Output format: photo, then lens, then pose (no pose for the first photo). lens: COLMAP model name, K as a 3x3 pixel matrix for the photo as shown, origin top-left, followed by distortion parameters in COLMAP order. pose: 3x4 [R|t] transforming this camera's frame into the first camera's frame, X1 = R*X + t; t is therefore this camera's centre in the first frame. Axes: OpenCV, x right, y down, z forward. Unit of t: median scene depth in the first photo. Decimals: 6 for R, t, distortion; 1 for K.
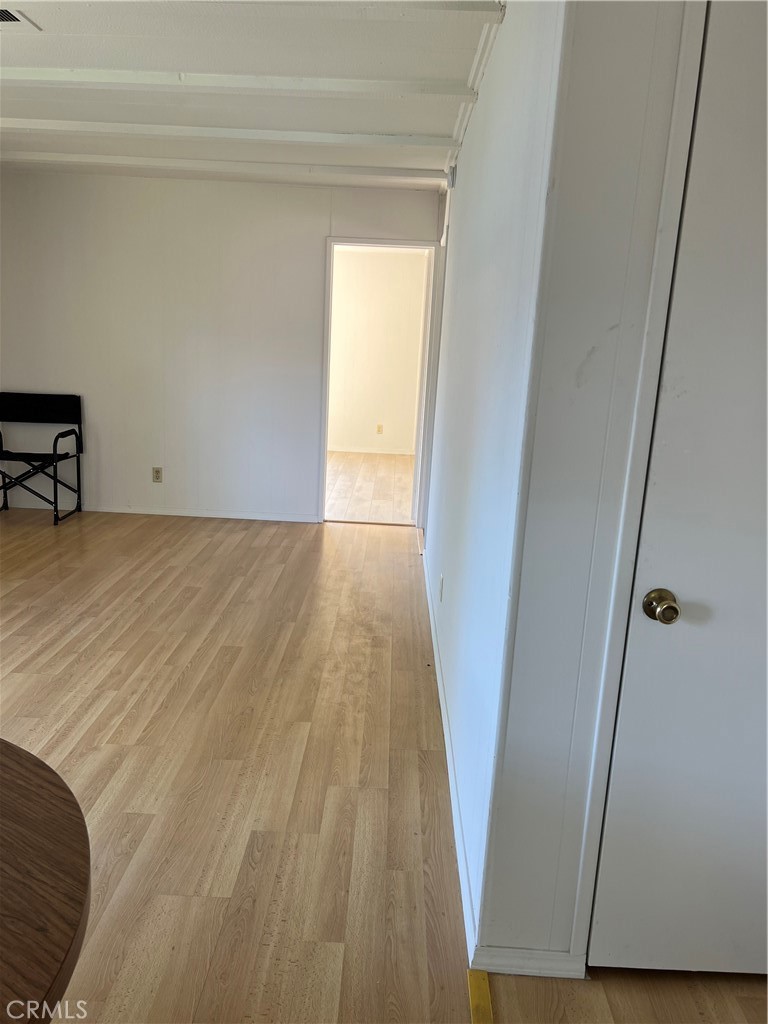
lens RADIAL K [[777.0, 0, 383.8], [0, 777.0, 512.9], [0, 0, 1]] dist [0.036642, -0.042337]
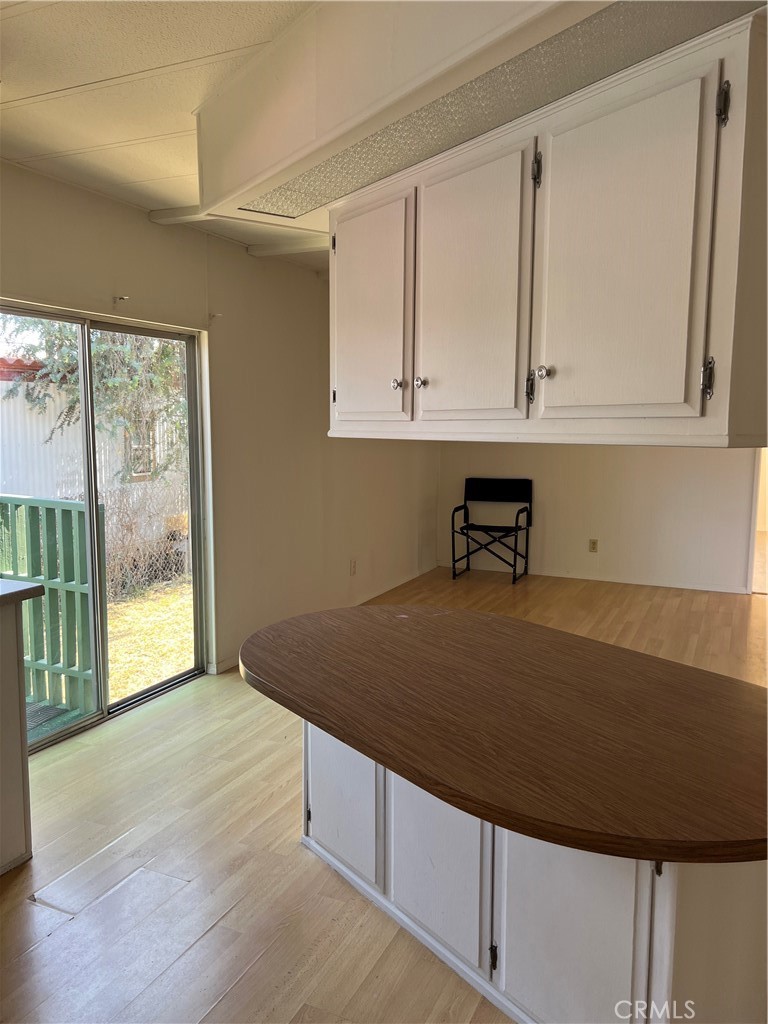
lens RADIAL K [[777.0, 0, 382.7], [0, 777.0, 509.4], [0, 0, 1]] dist [0.036642, -0.042337]
pose [[0.912644, 0.005651, -0.408716, -0.104150], [-0.049536, 0.994064, -0.096867, 0.026135], [0.405742, 0.108651, 0.907507, -0.195306]]
